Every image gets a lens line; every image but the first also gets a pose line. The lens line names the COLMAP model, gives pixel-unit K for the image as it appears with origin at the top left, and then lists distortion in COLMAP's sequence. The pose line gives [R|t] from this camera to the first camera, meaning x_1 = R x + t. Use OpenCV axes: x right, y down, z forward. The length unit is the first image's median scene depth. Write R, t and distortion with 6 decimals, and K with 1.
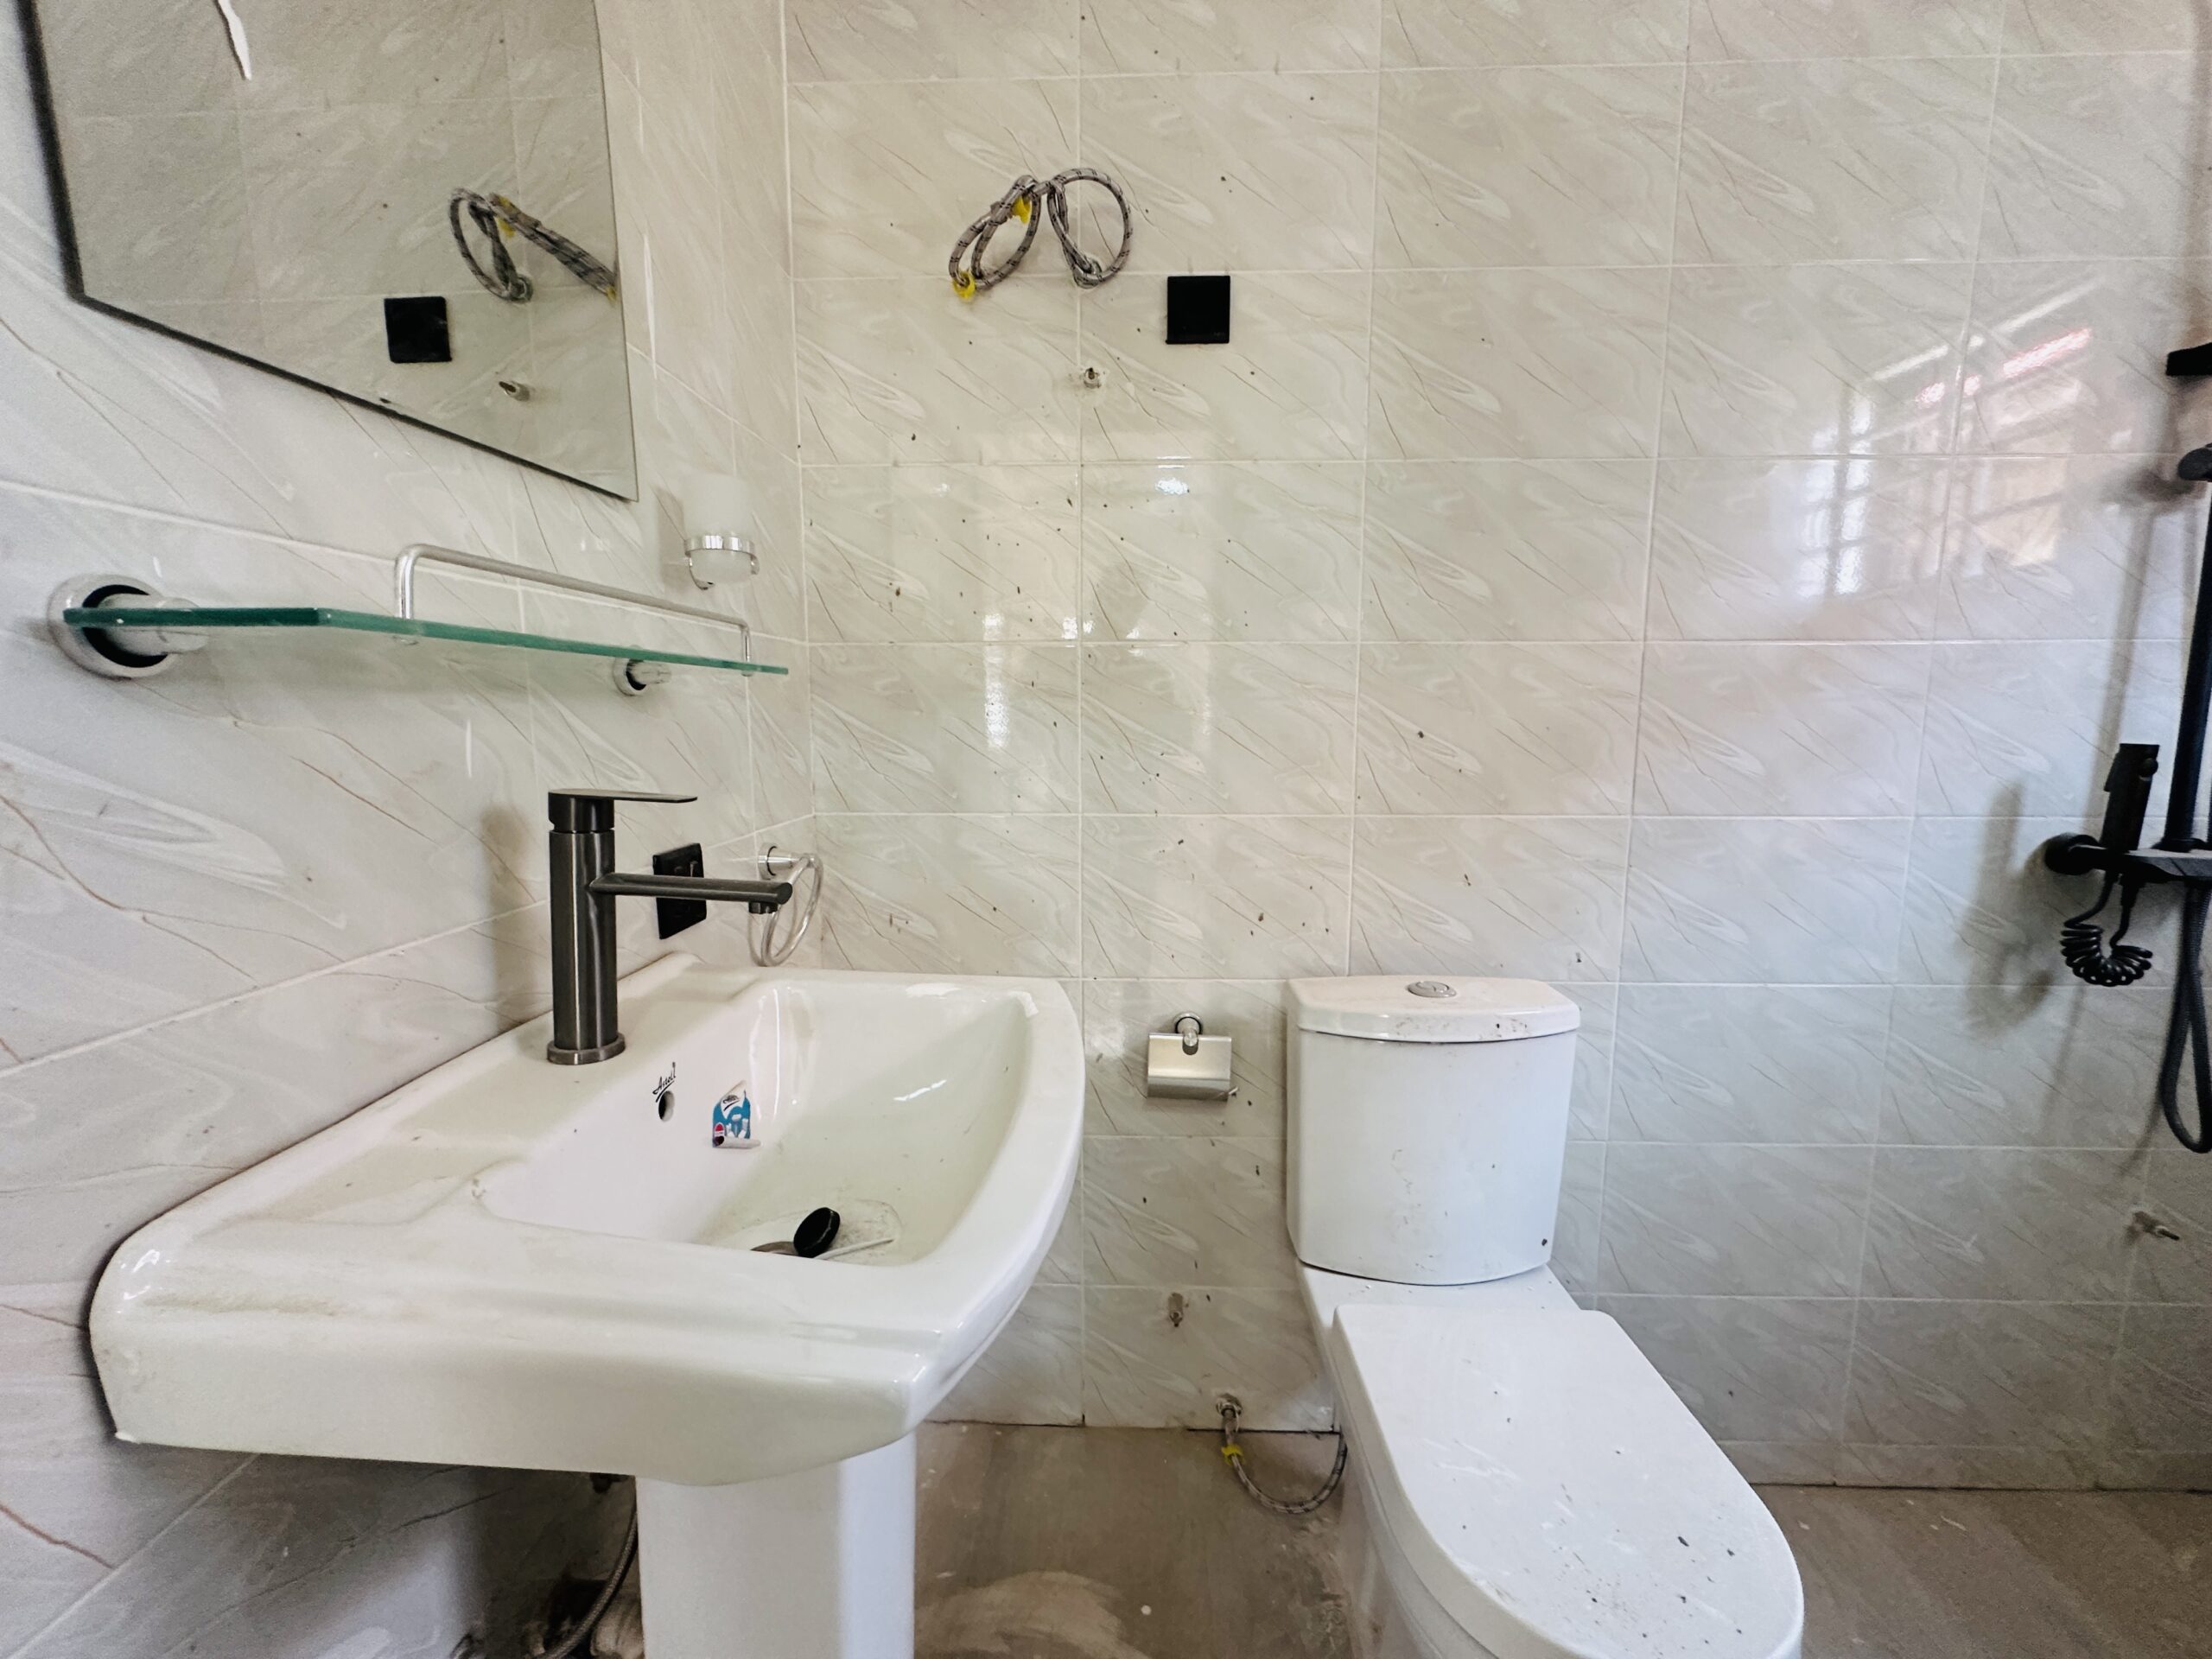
lens RADIAL K [[884.9, 0, 1105.0], [0, 884.9, 826.2], [0, 0, 1]] dist [-0.003225, 0.000978]
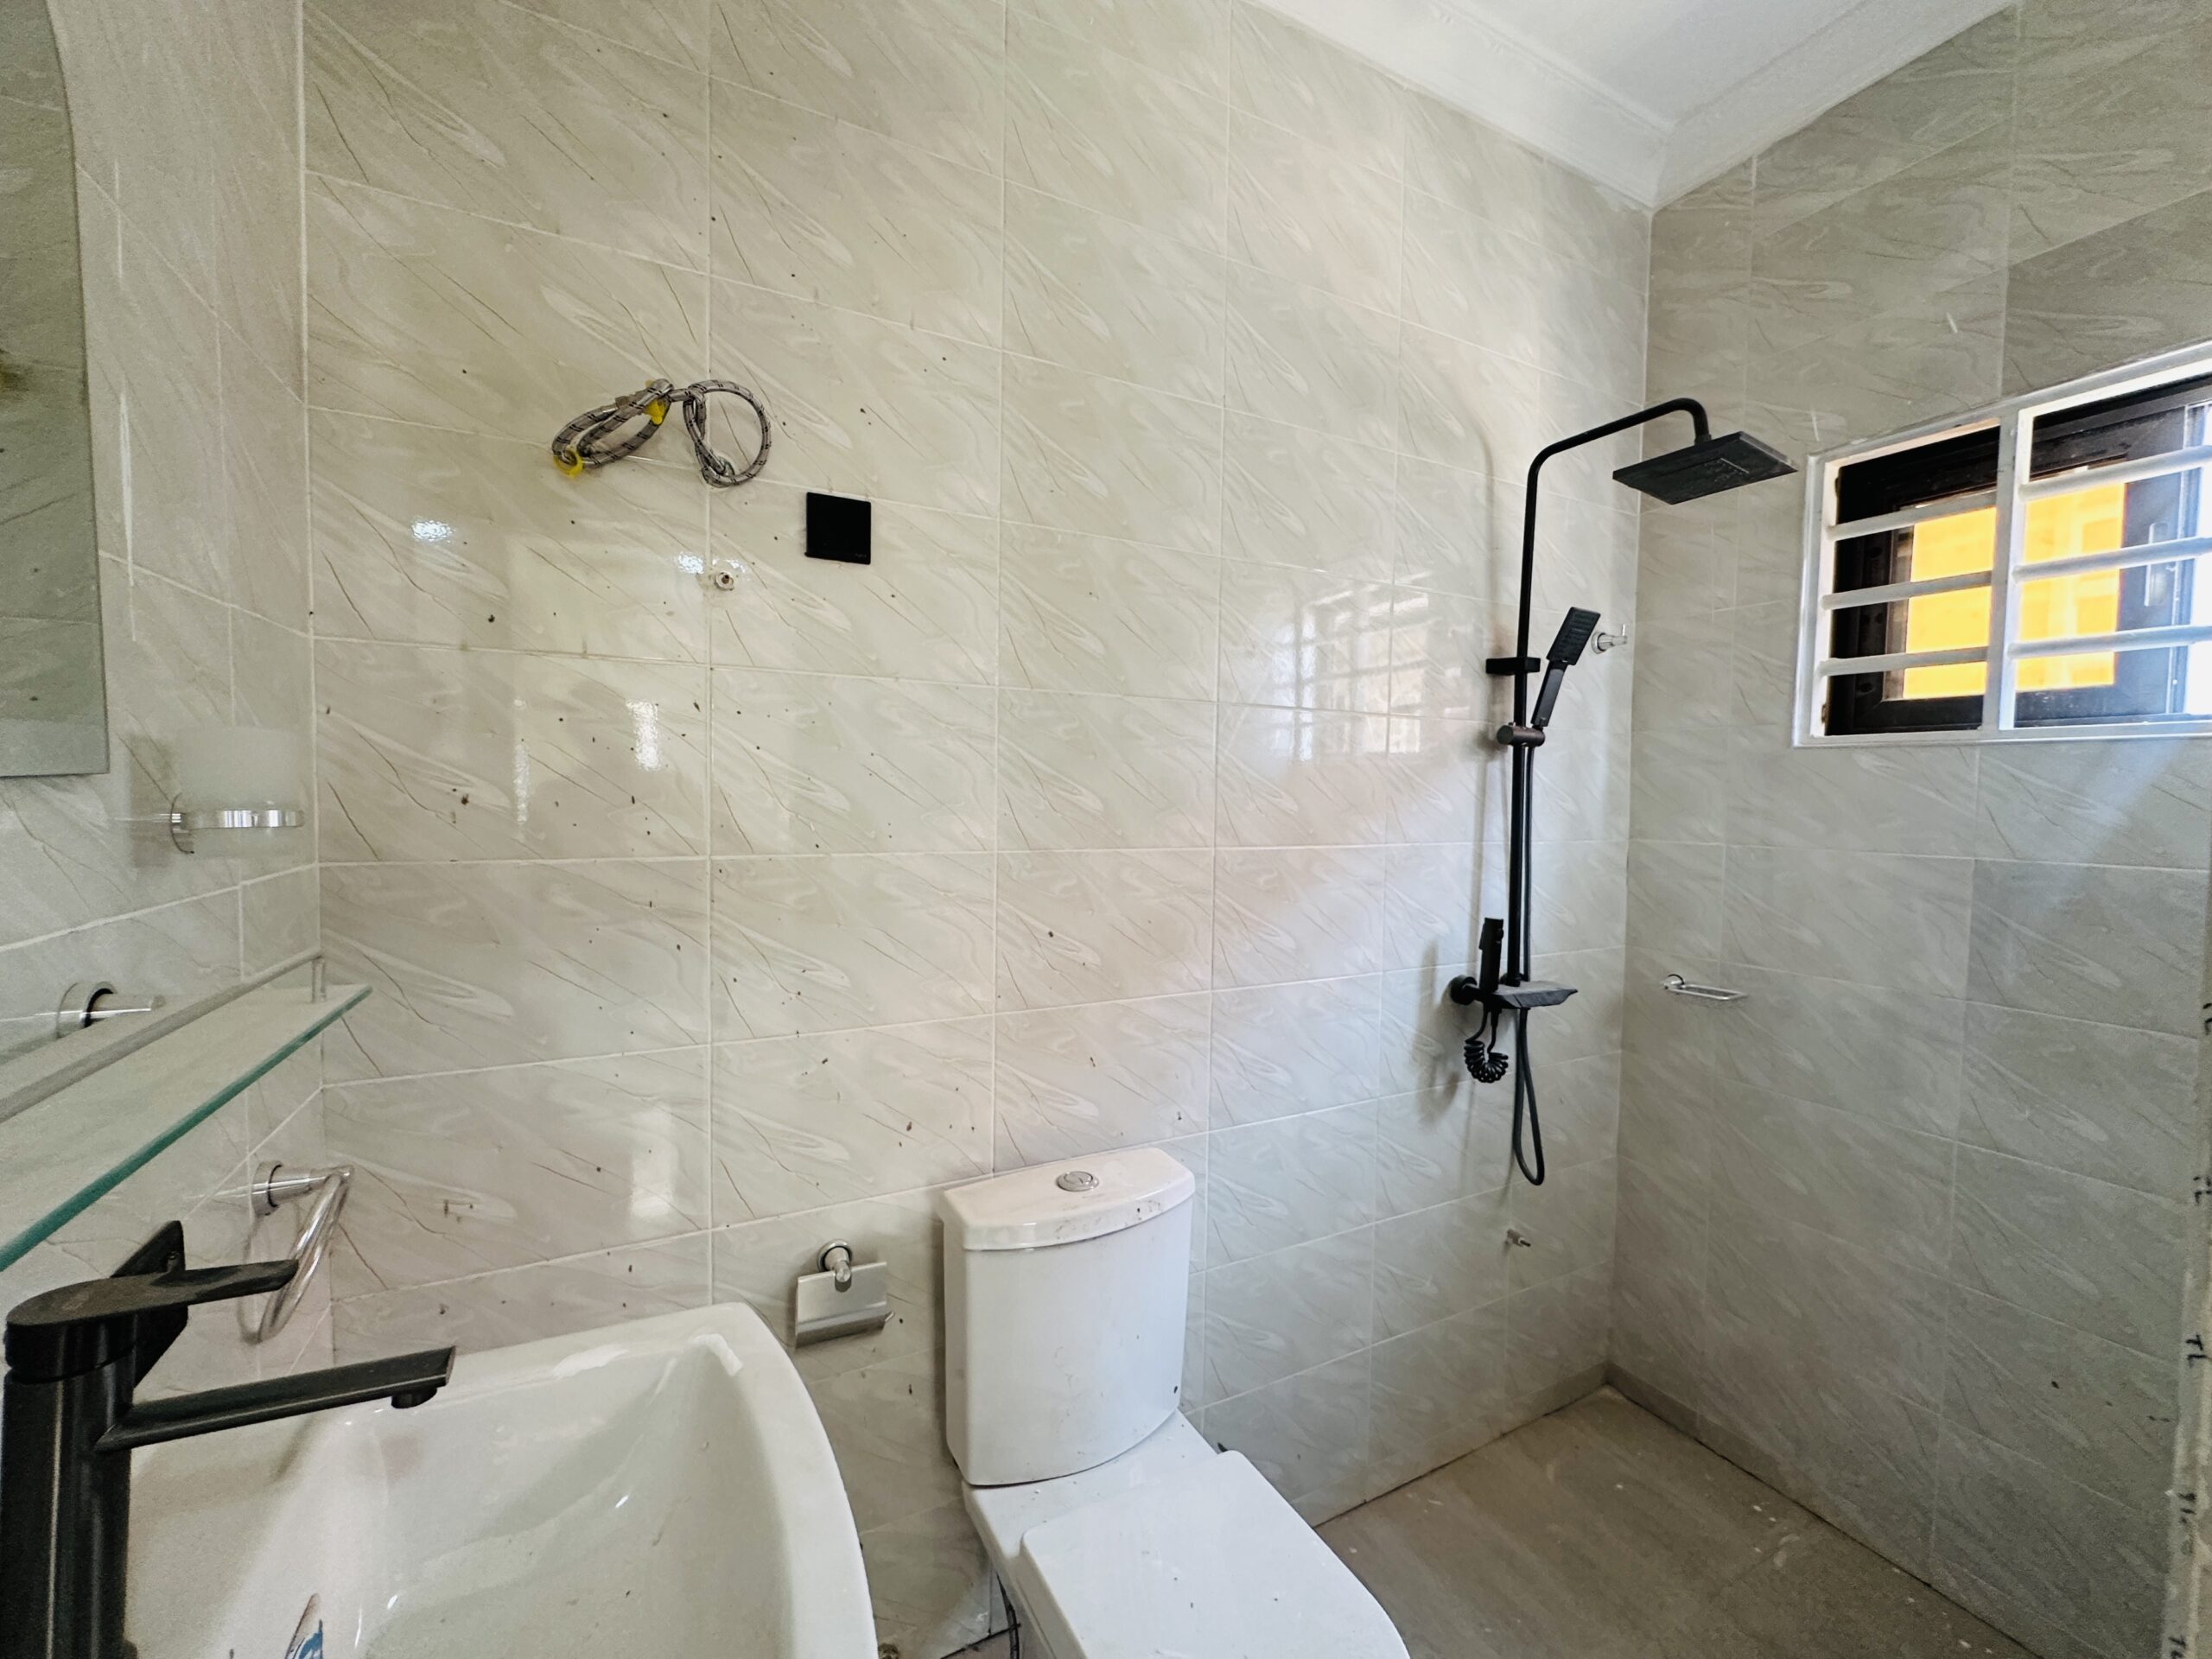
lens RADIAL K [[884.9, 0, 1104.4], [0, 884.9, 834.7], [0, 0, 1]] dist [-0.003225, 0.000978]
pose [[0.872963, -0.007201, 0.487734, -0.117615], [0.044953, 0.996824, -0.065741, -0.153143], [-0.485711, 0.079314, 0.870514, 0.009577]]
